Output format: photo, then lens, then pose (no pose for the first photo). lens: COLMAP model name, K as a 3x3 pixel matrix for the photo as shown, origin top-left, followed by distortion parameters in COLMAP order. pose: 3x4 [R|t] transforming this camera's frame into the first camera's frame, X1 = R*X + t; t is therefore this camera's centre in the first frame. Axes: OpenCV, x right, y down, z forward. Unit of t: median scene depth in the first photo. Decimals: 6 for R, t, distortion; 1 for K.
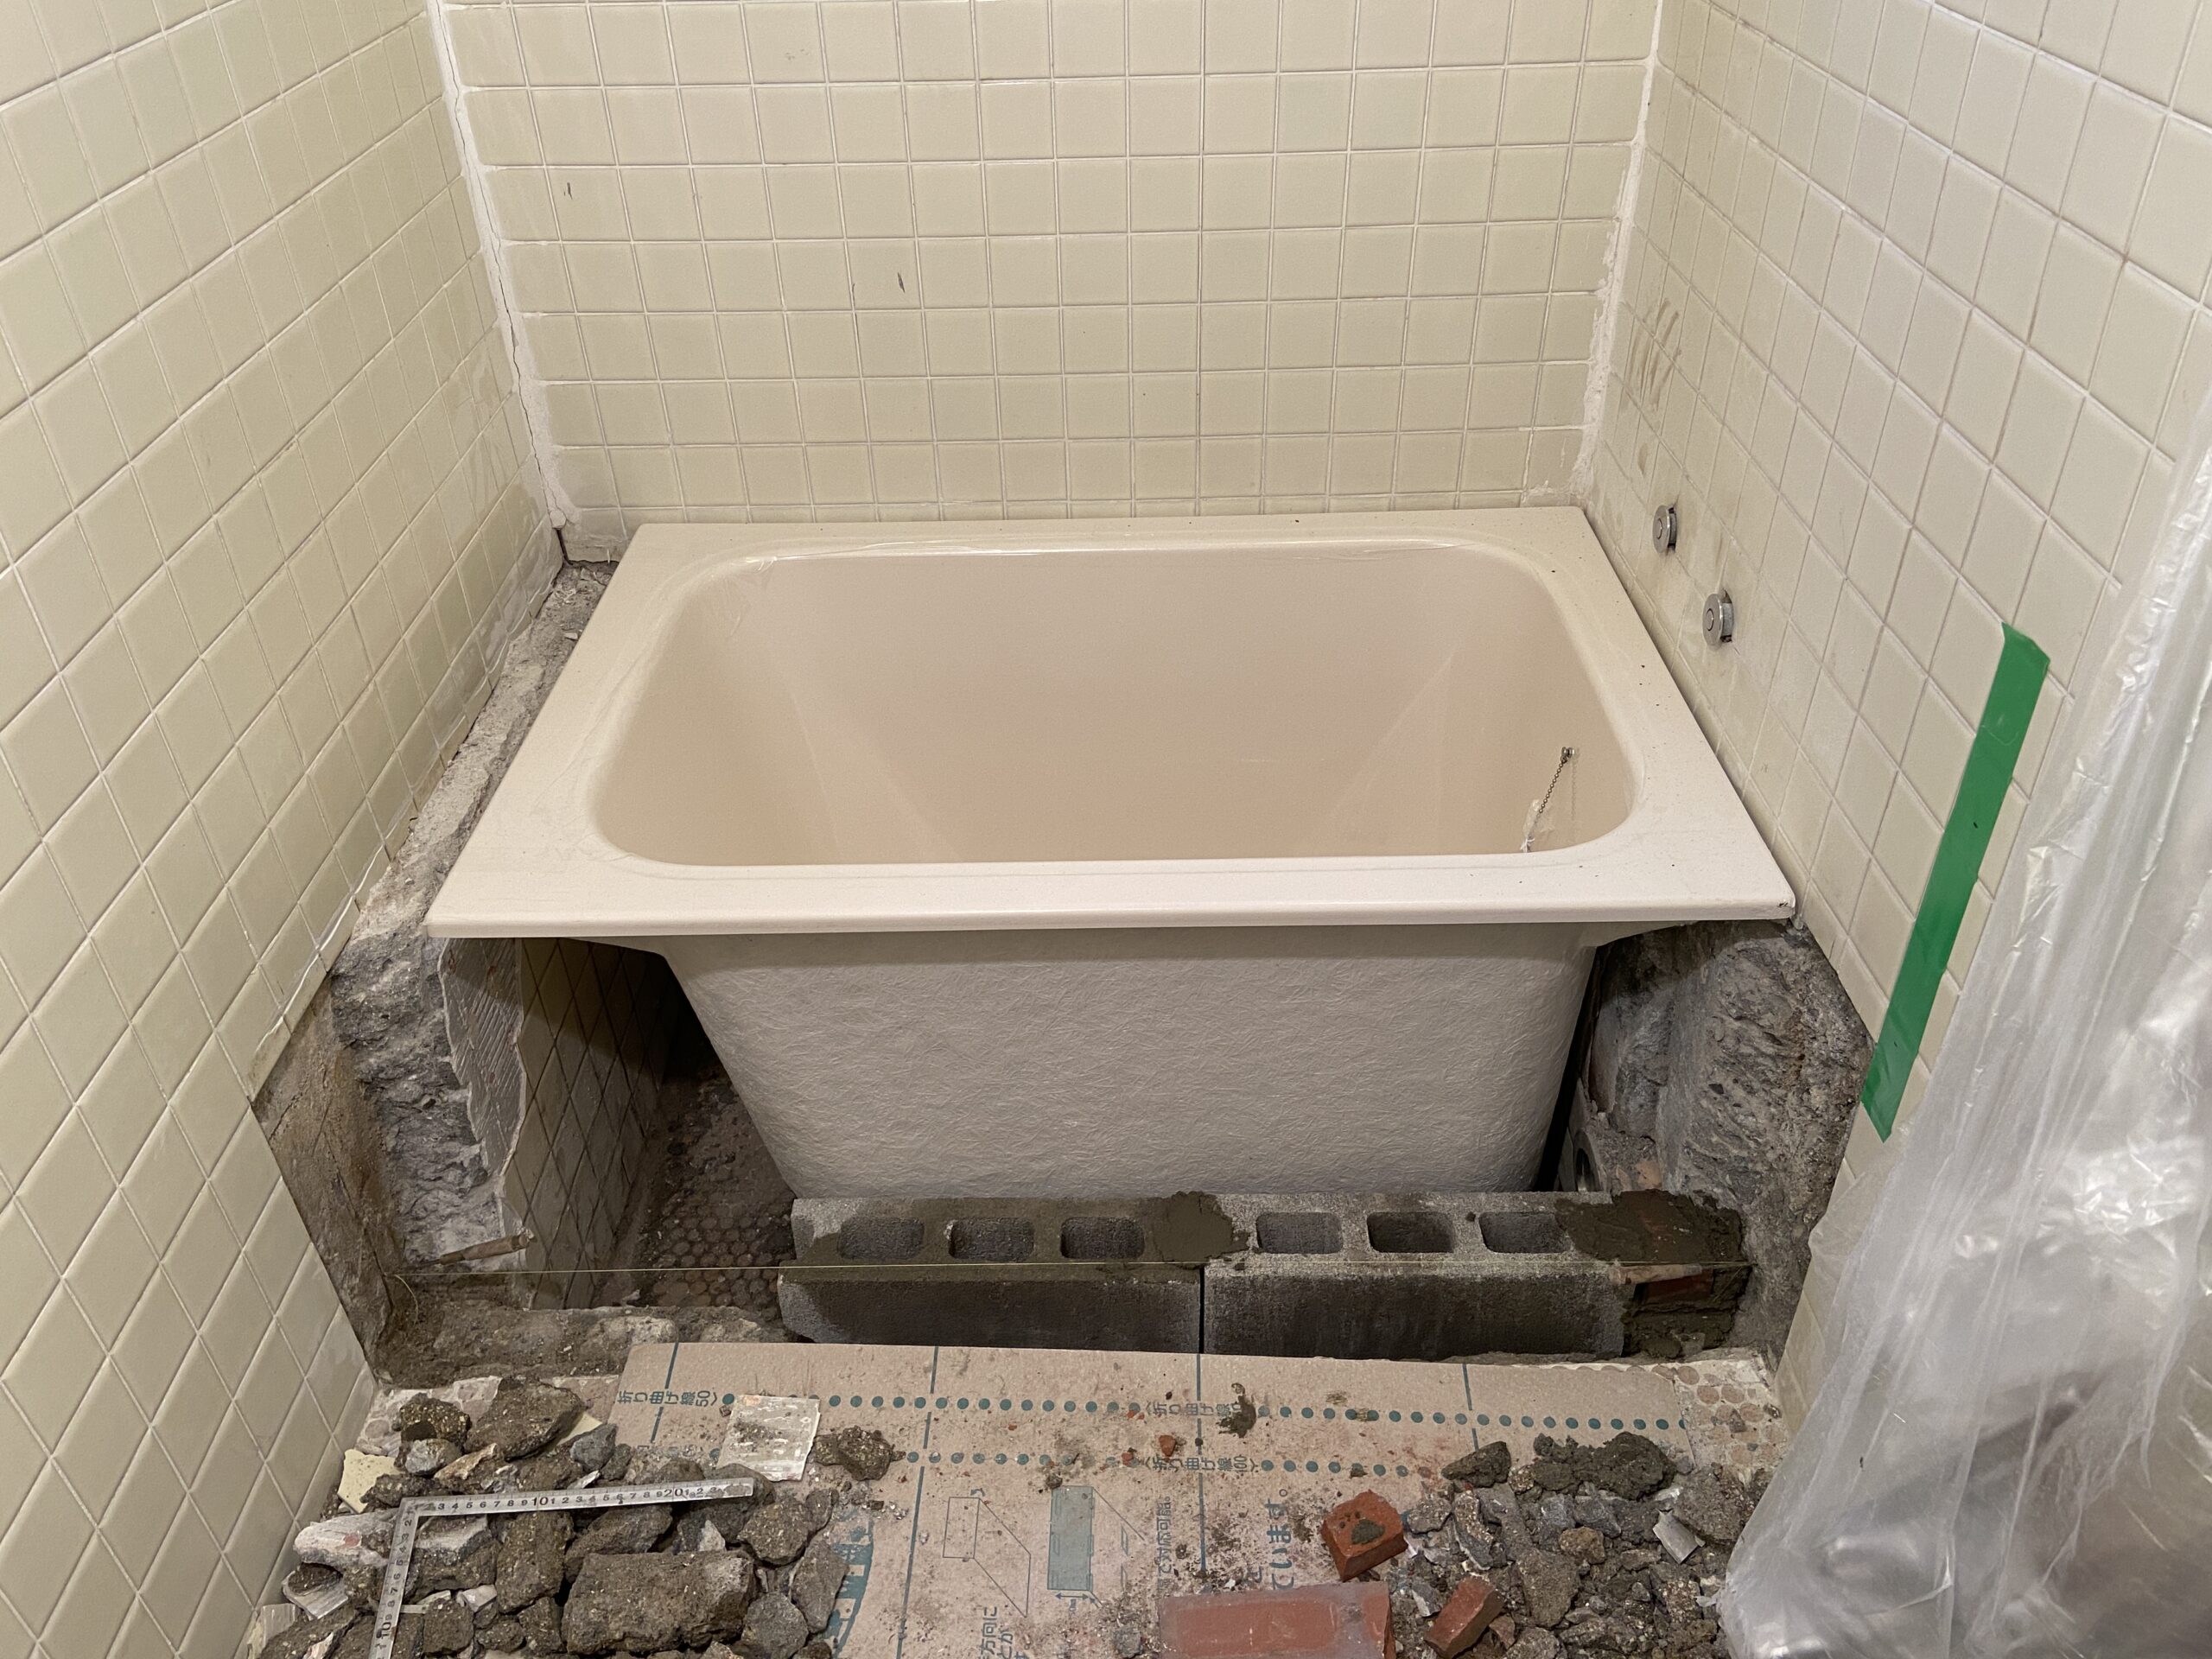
lens RADIAL K [[1689.0, 0, 1111.5], [0, 1689.0, 835.8], [0, 0, 1]] dist [0.057288, -0.074142]
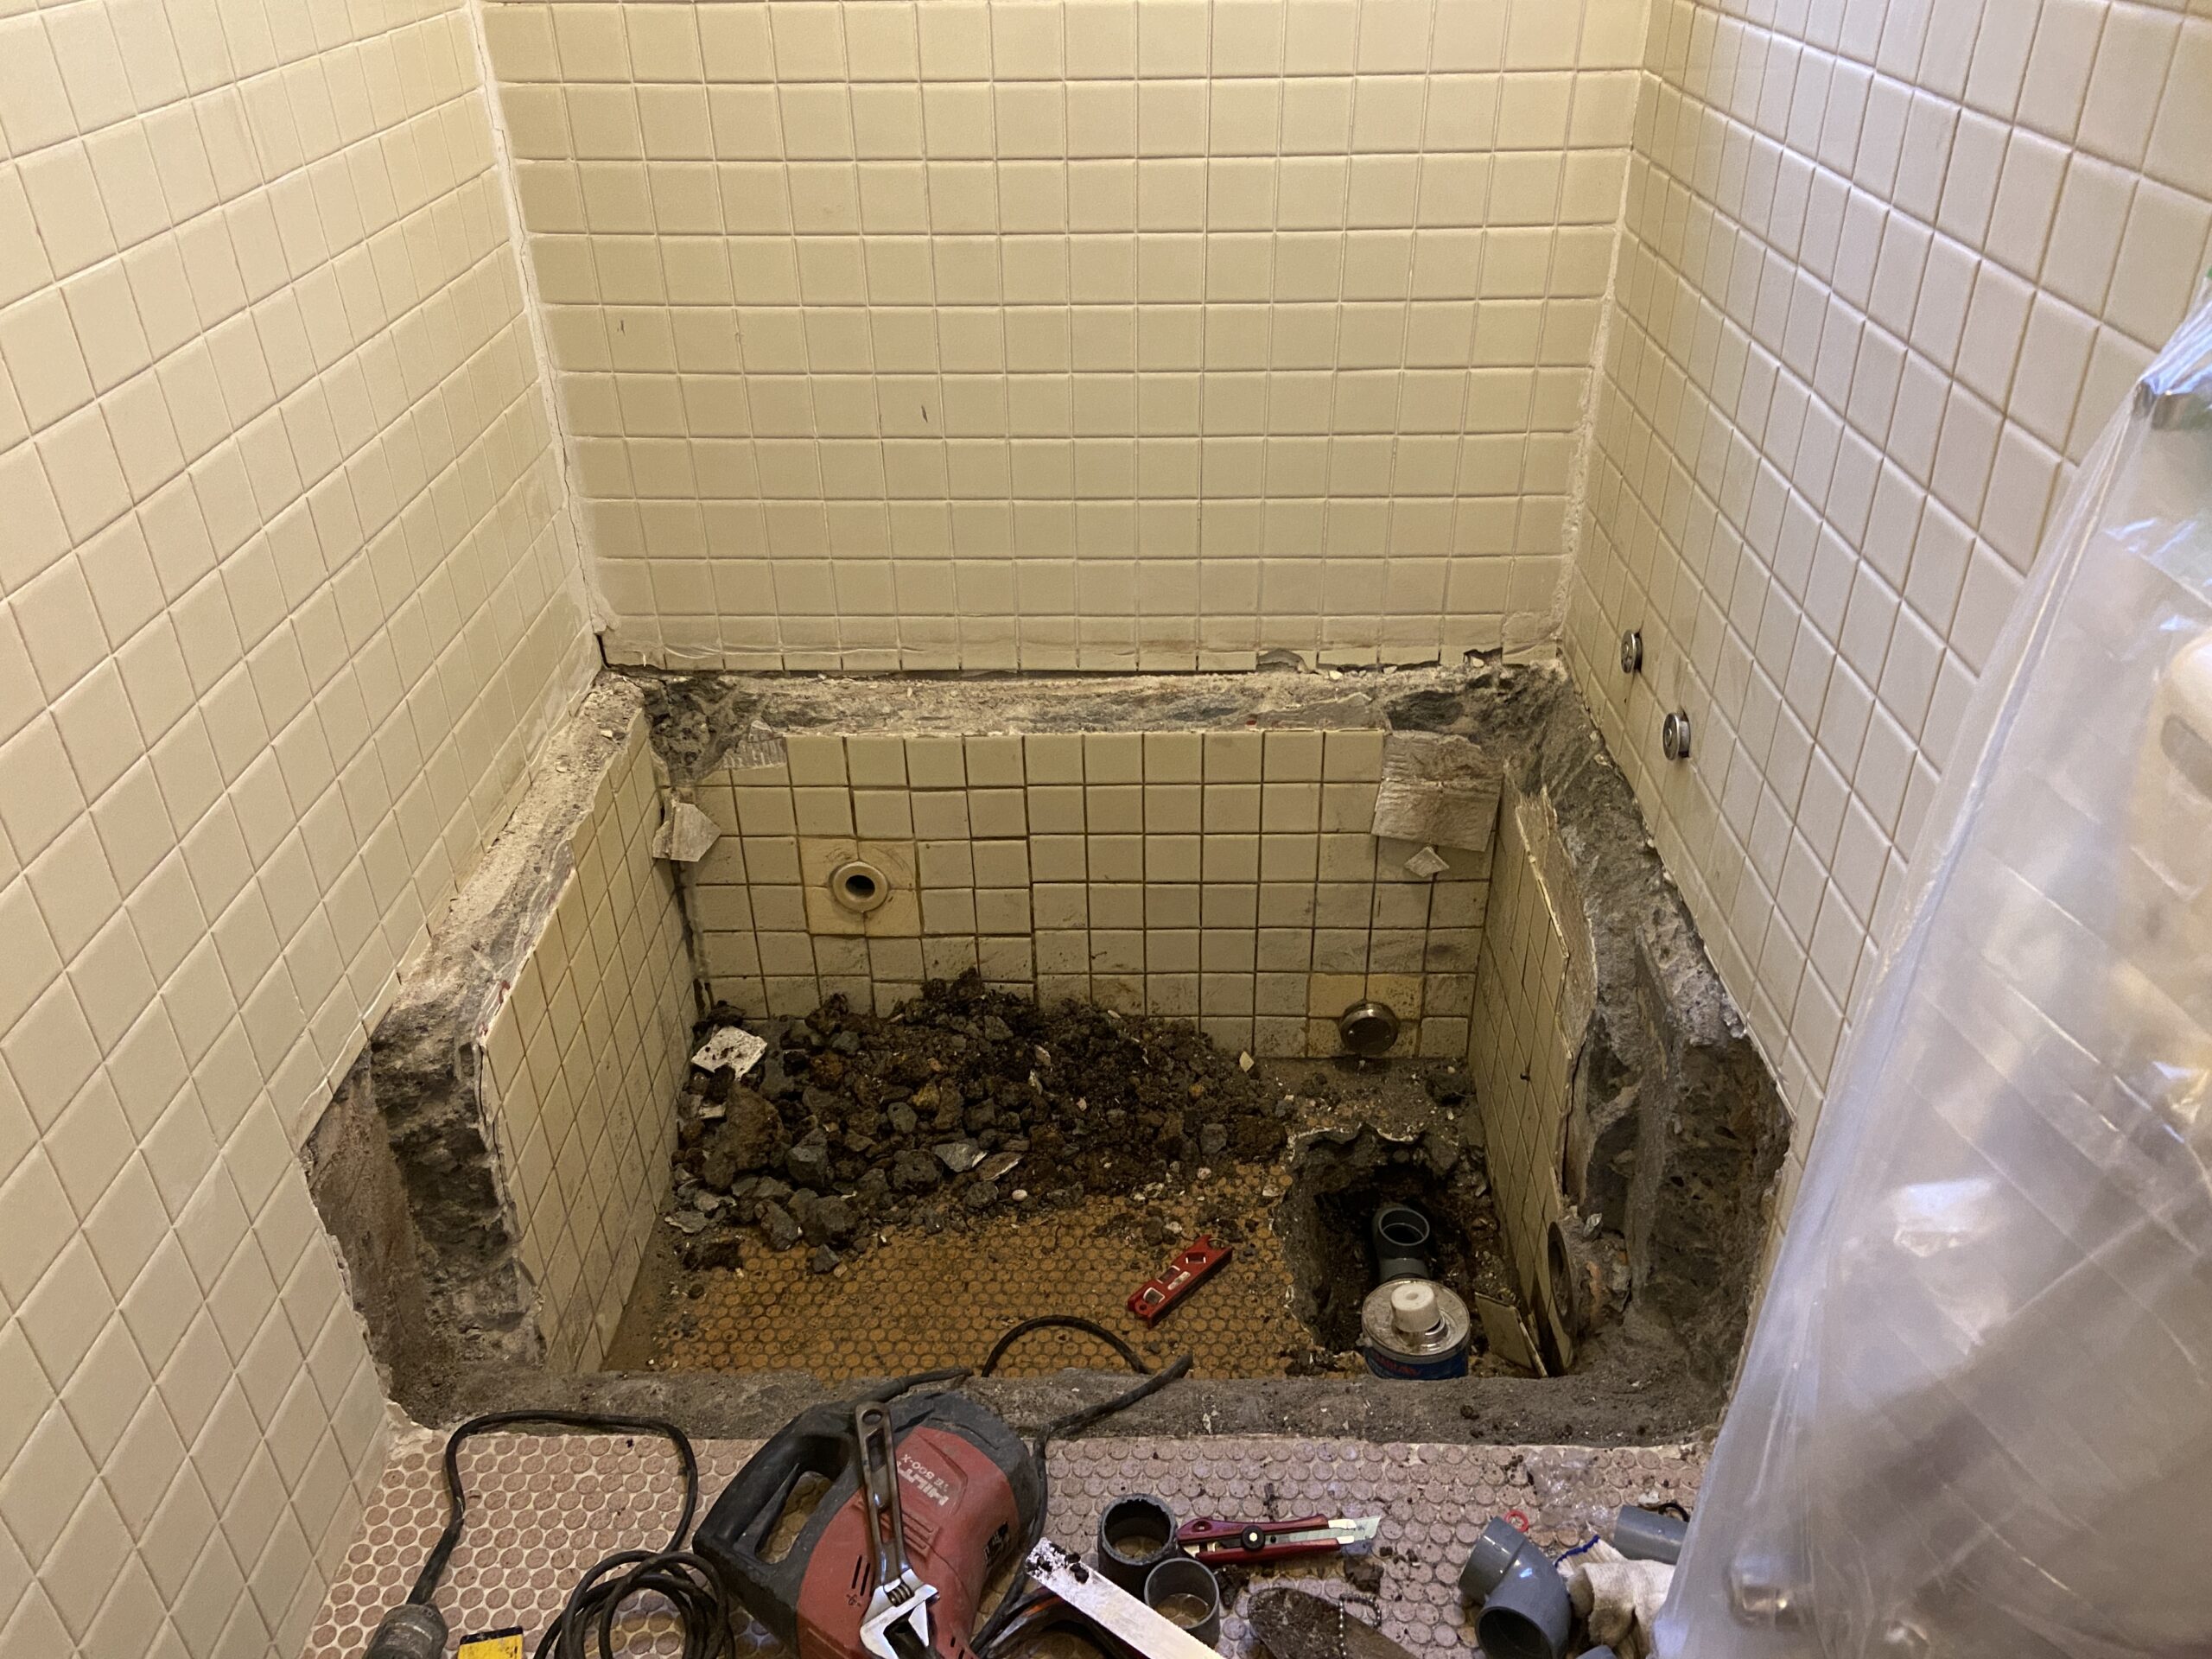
lens RADIAL K [[1689.0, 0, 1104.8], [0, 1689.0, 841.6], [0, 0, 1]] dist [0.057288, -0.074142]
pose [[0.999639, 0.019680, -0.018266, 0.017322], [-0.020837, 0.997637, -0.065472, 0.014729], [0.016934, 0.065829, 0.997687, -0.060882]]
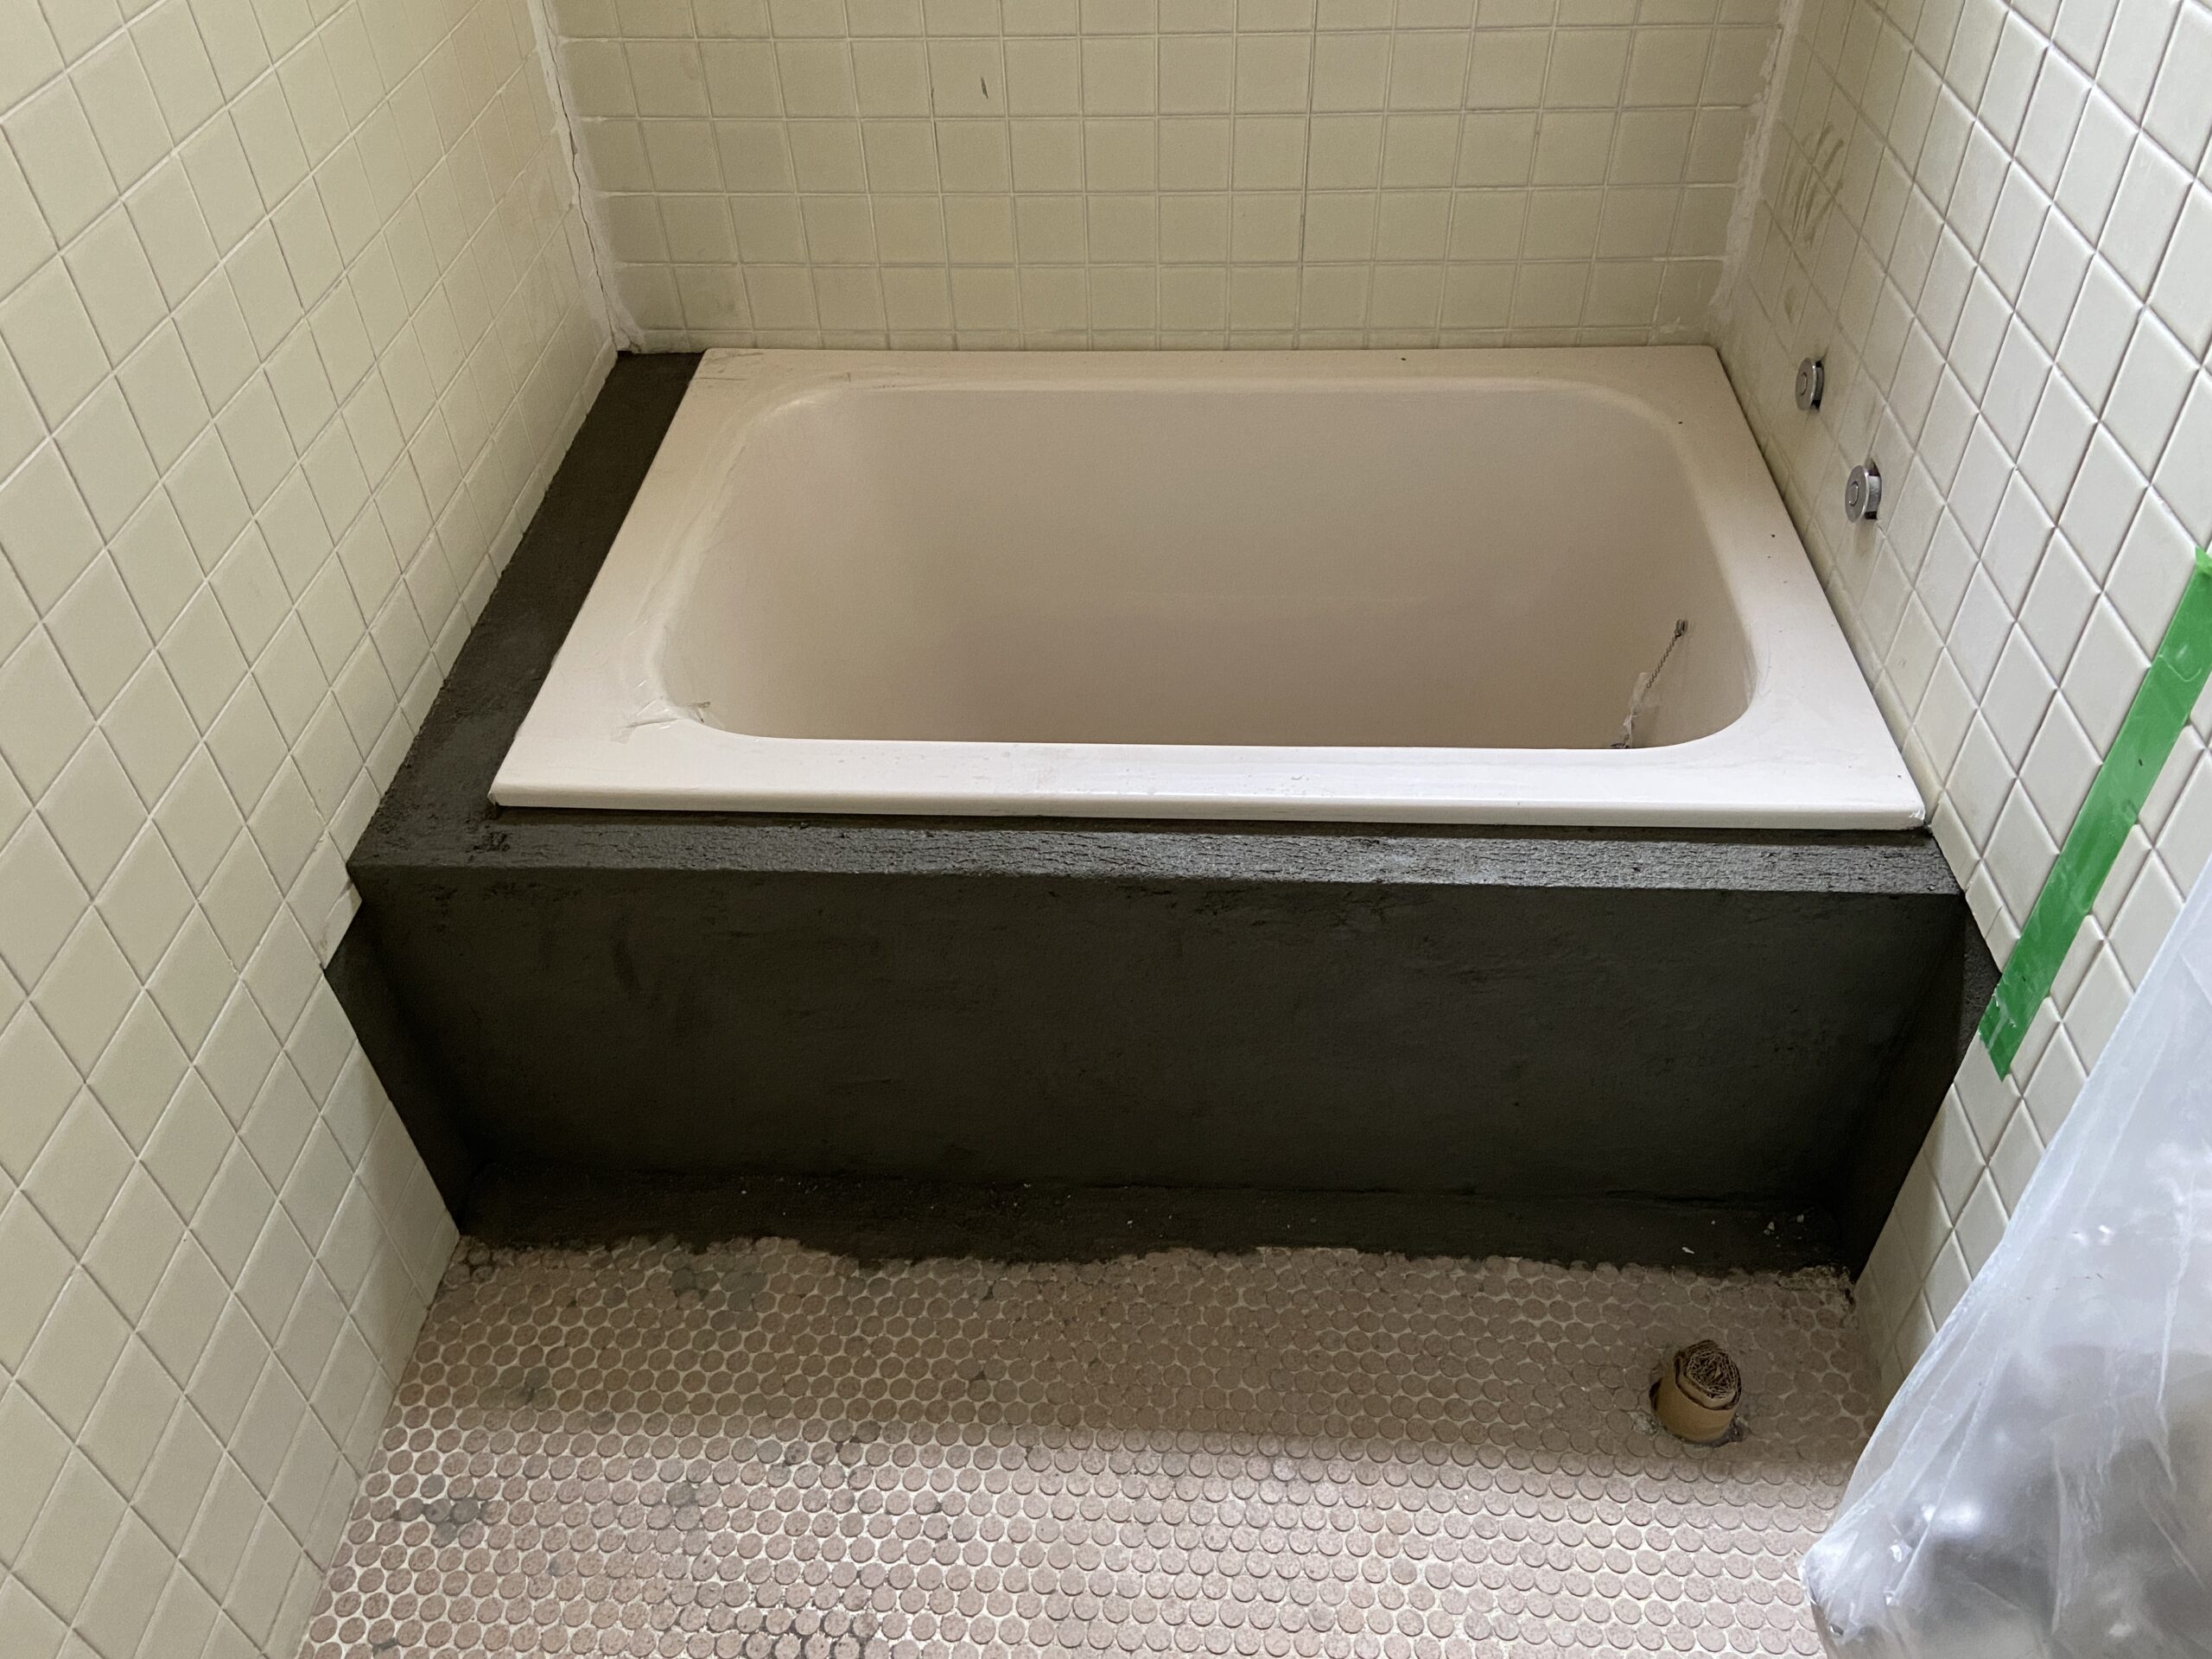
lens RADIAL K [[1689.0, 0, 1100.5], [0, 1689.0, 833.9], [0, 0, 1]] dist [0.057288, -0.074142]
pose [[0.998469, 0.031176, -0.045701, -0.006675], [-0.025006, 0.991218, 0.129852, -0.050250], [0.049348, -0.128511, 0.990480, 0.038704]]
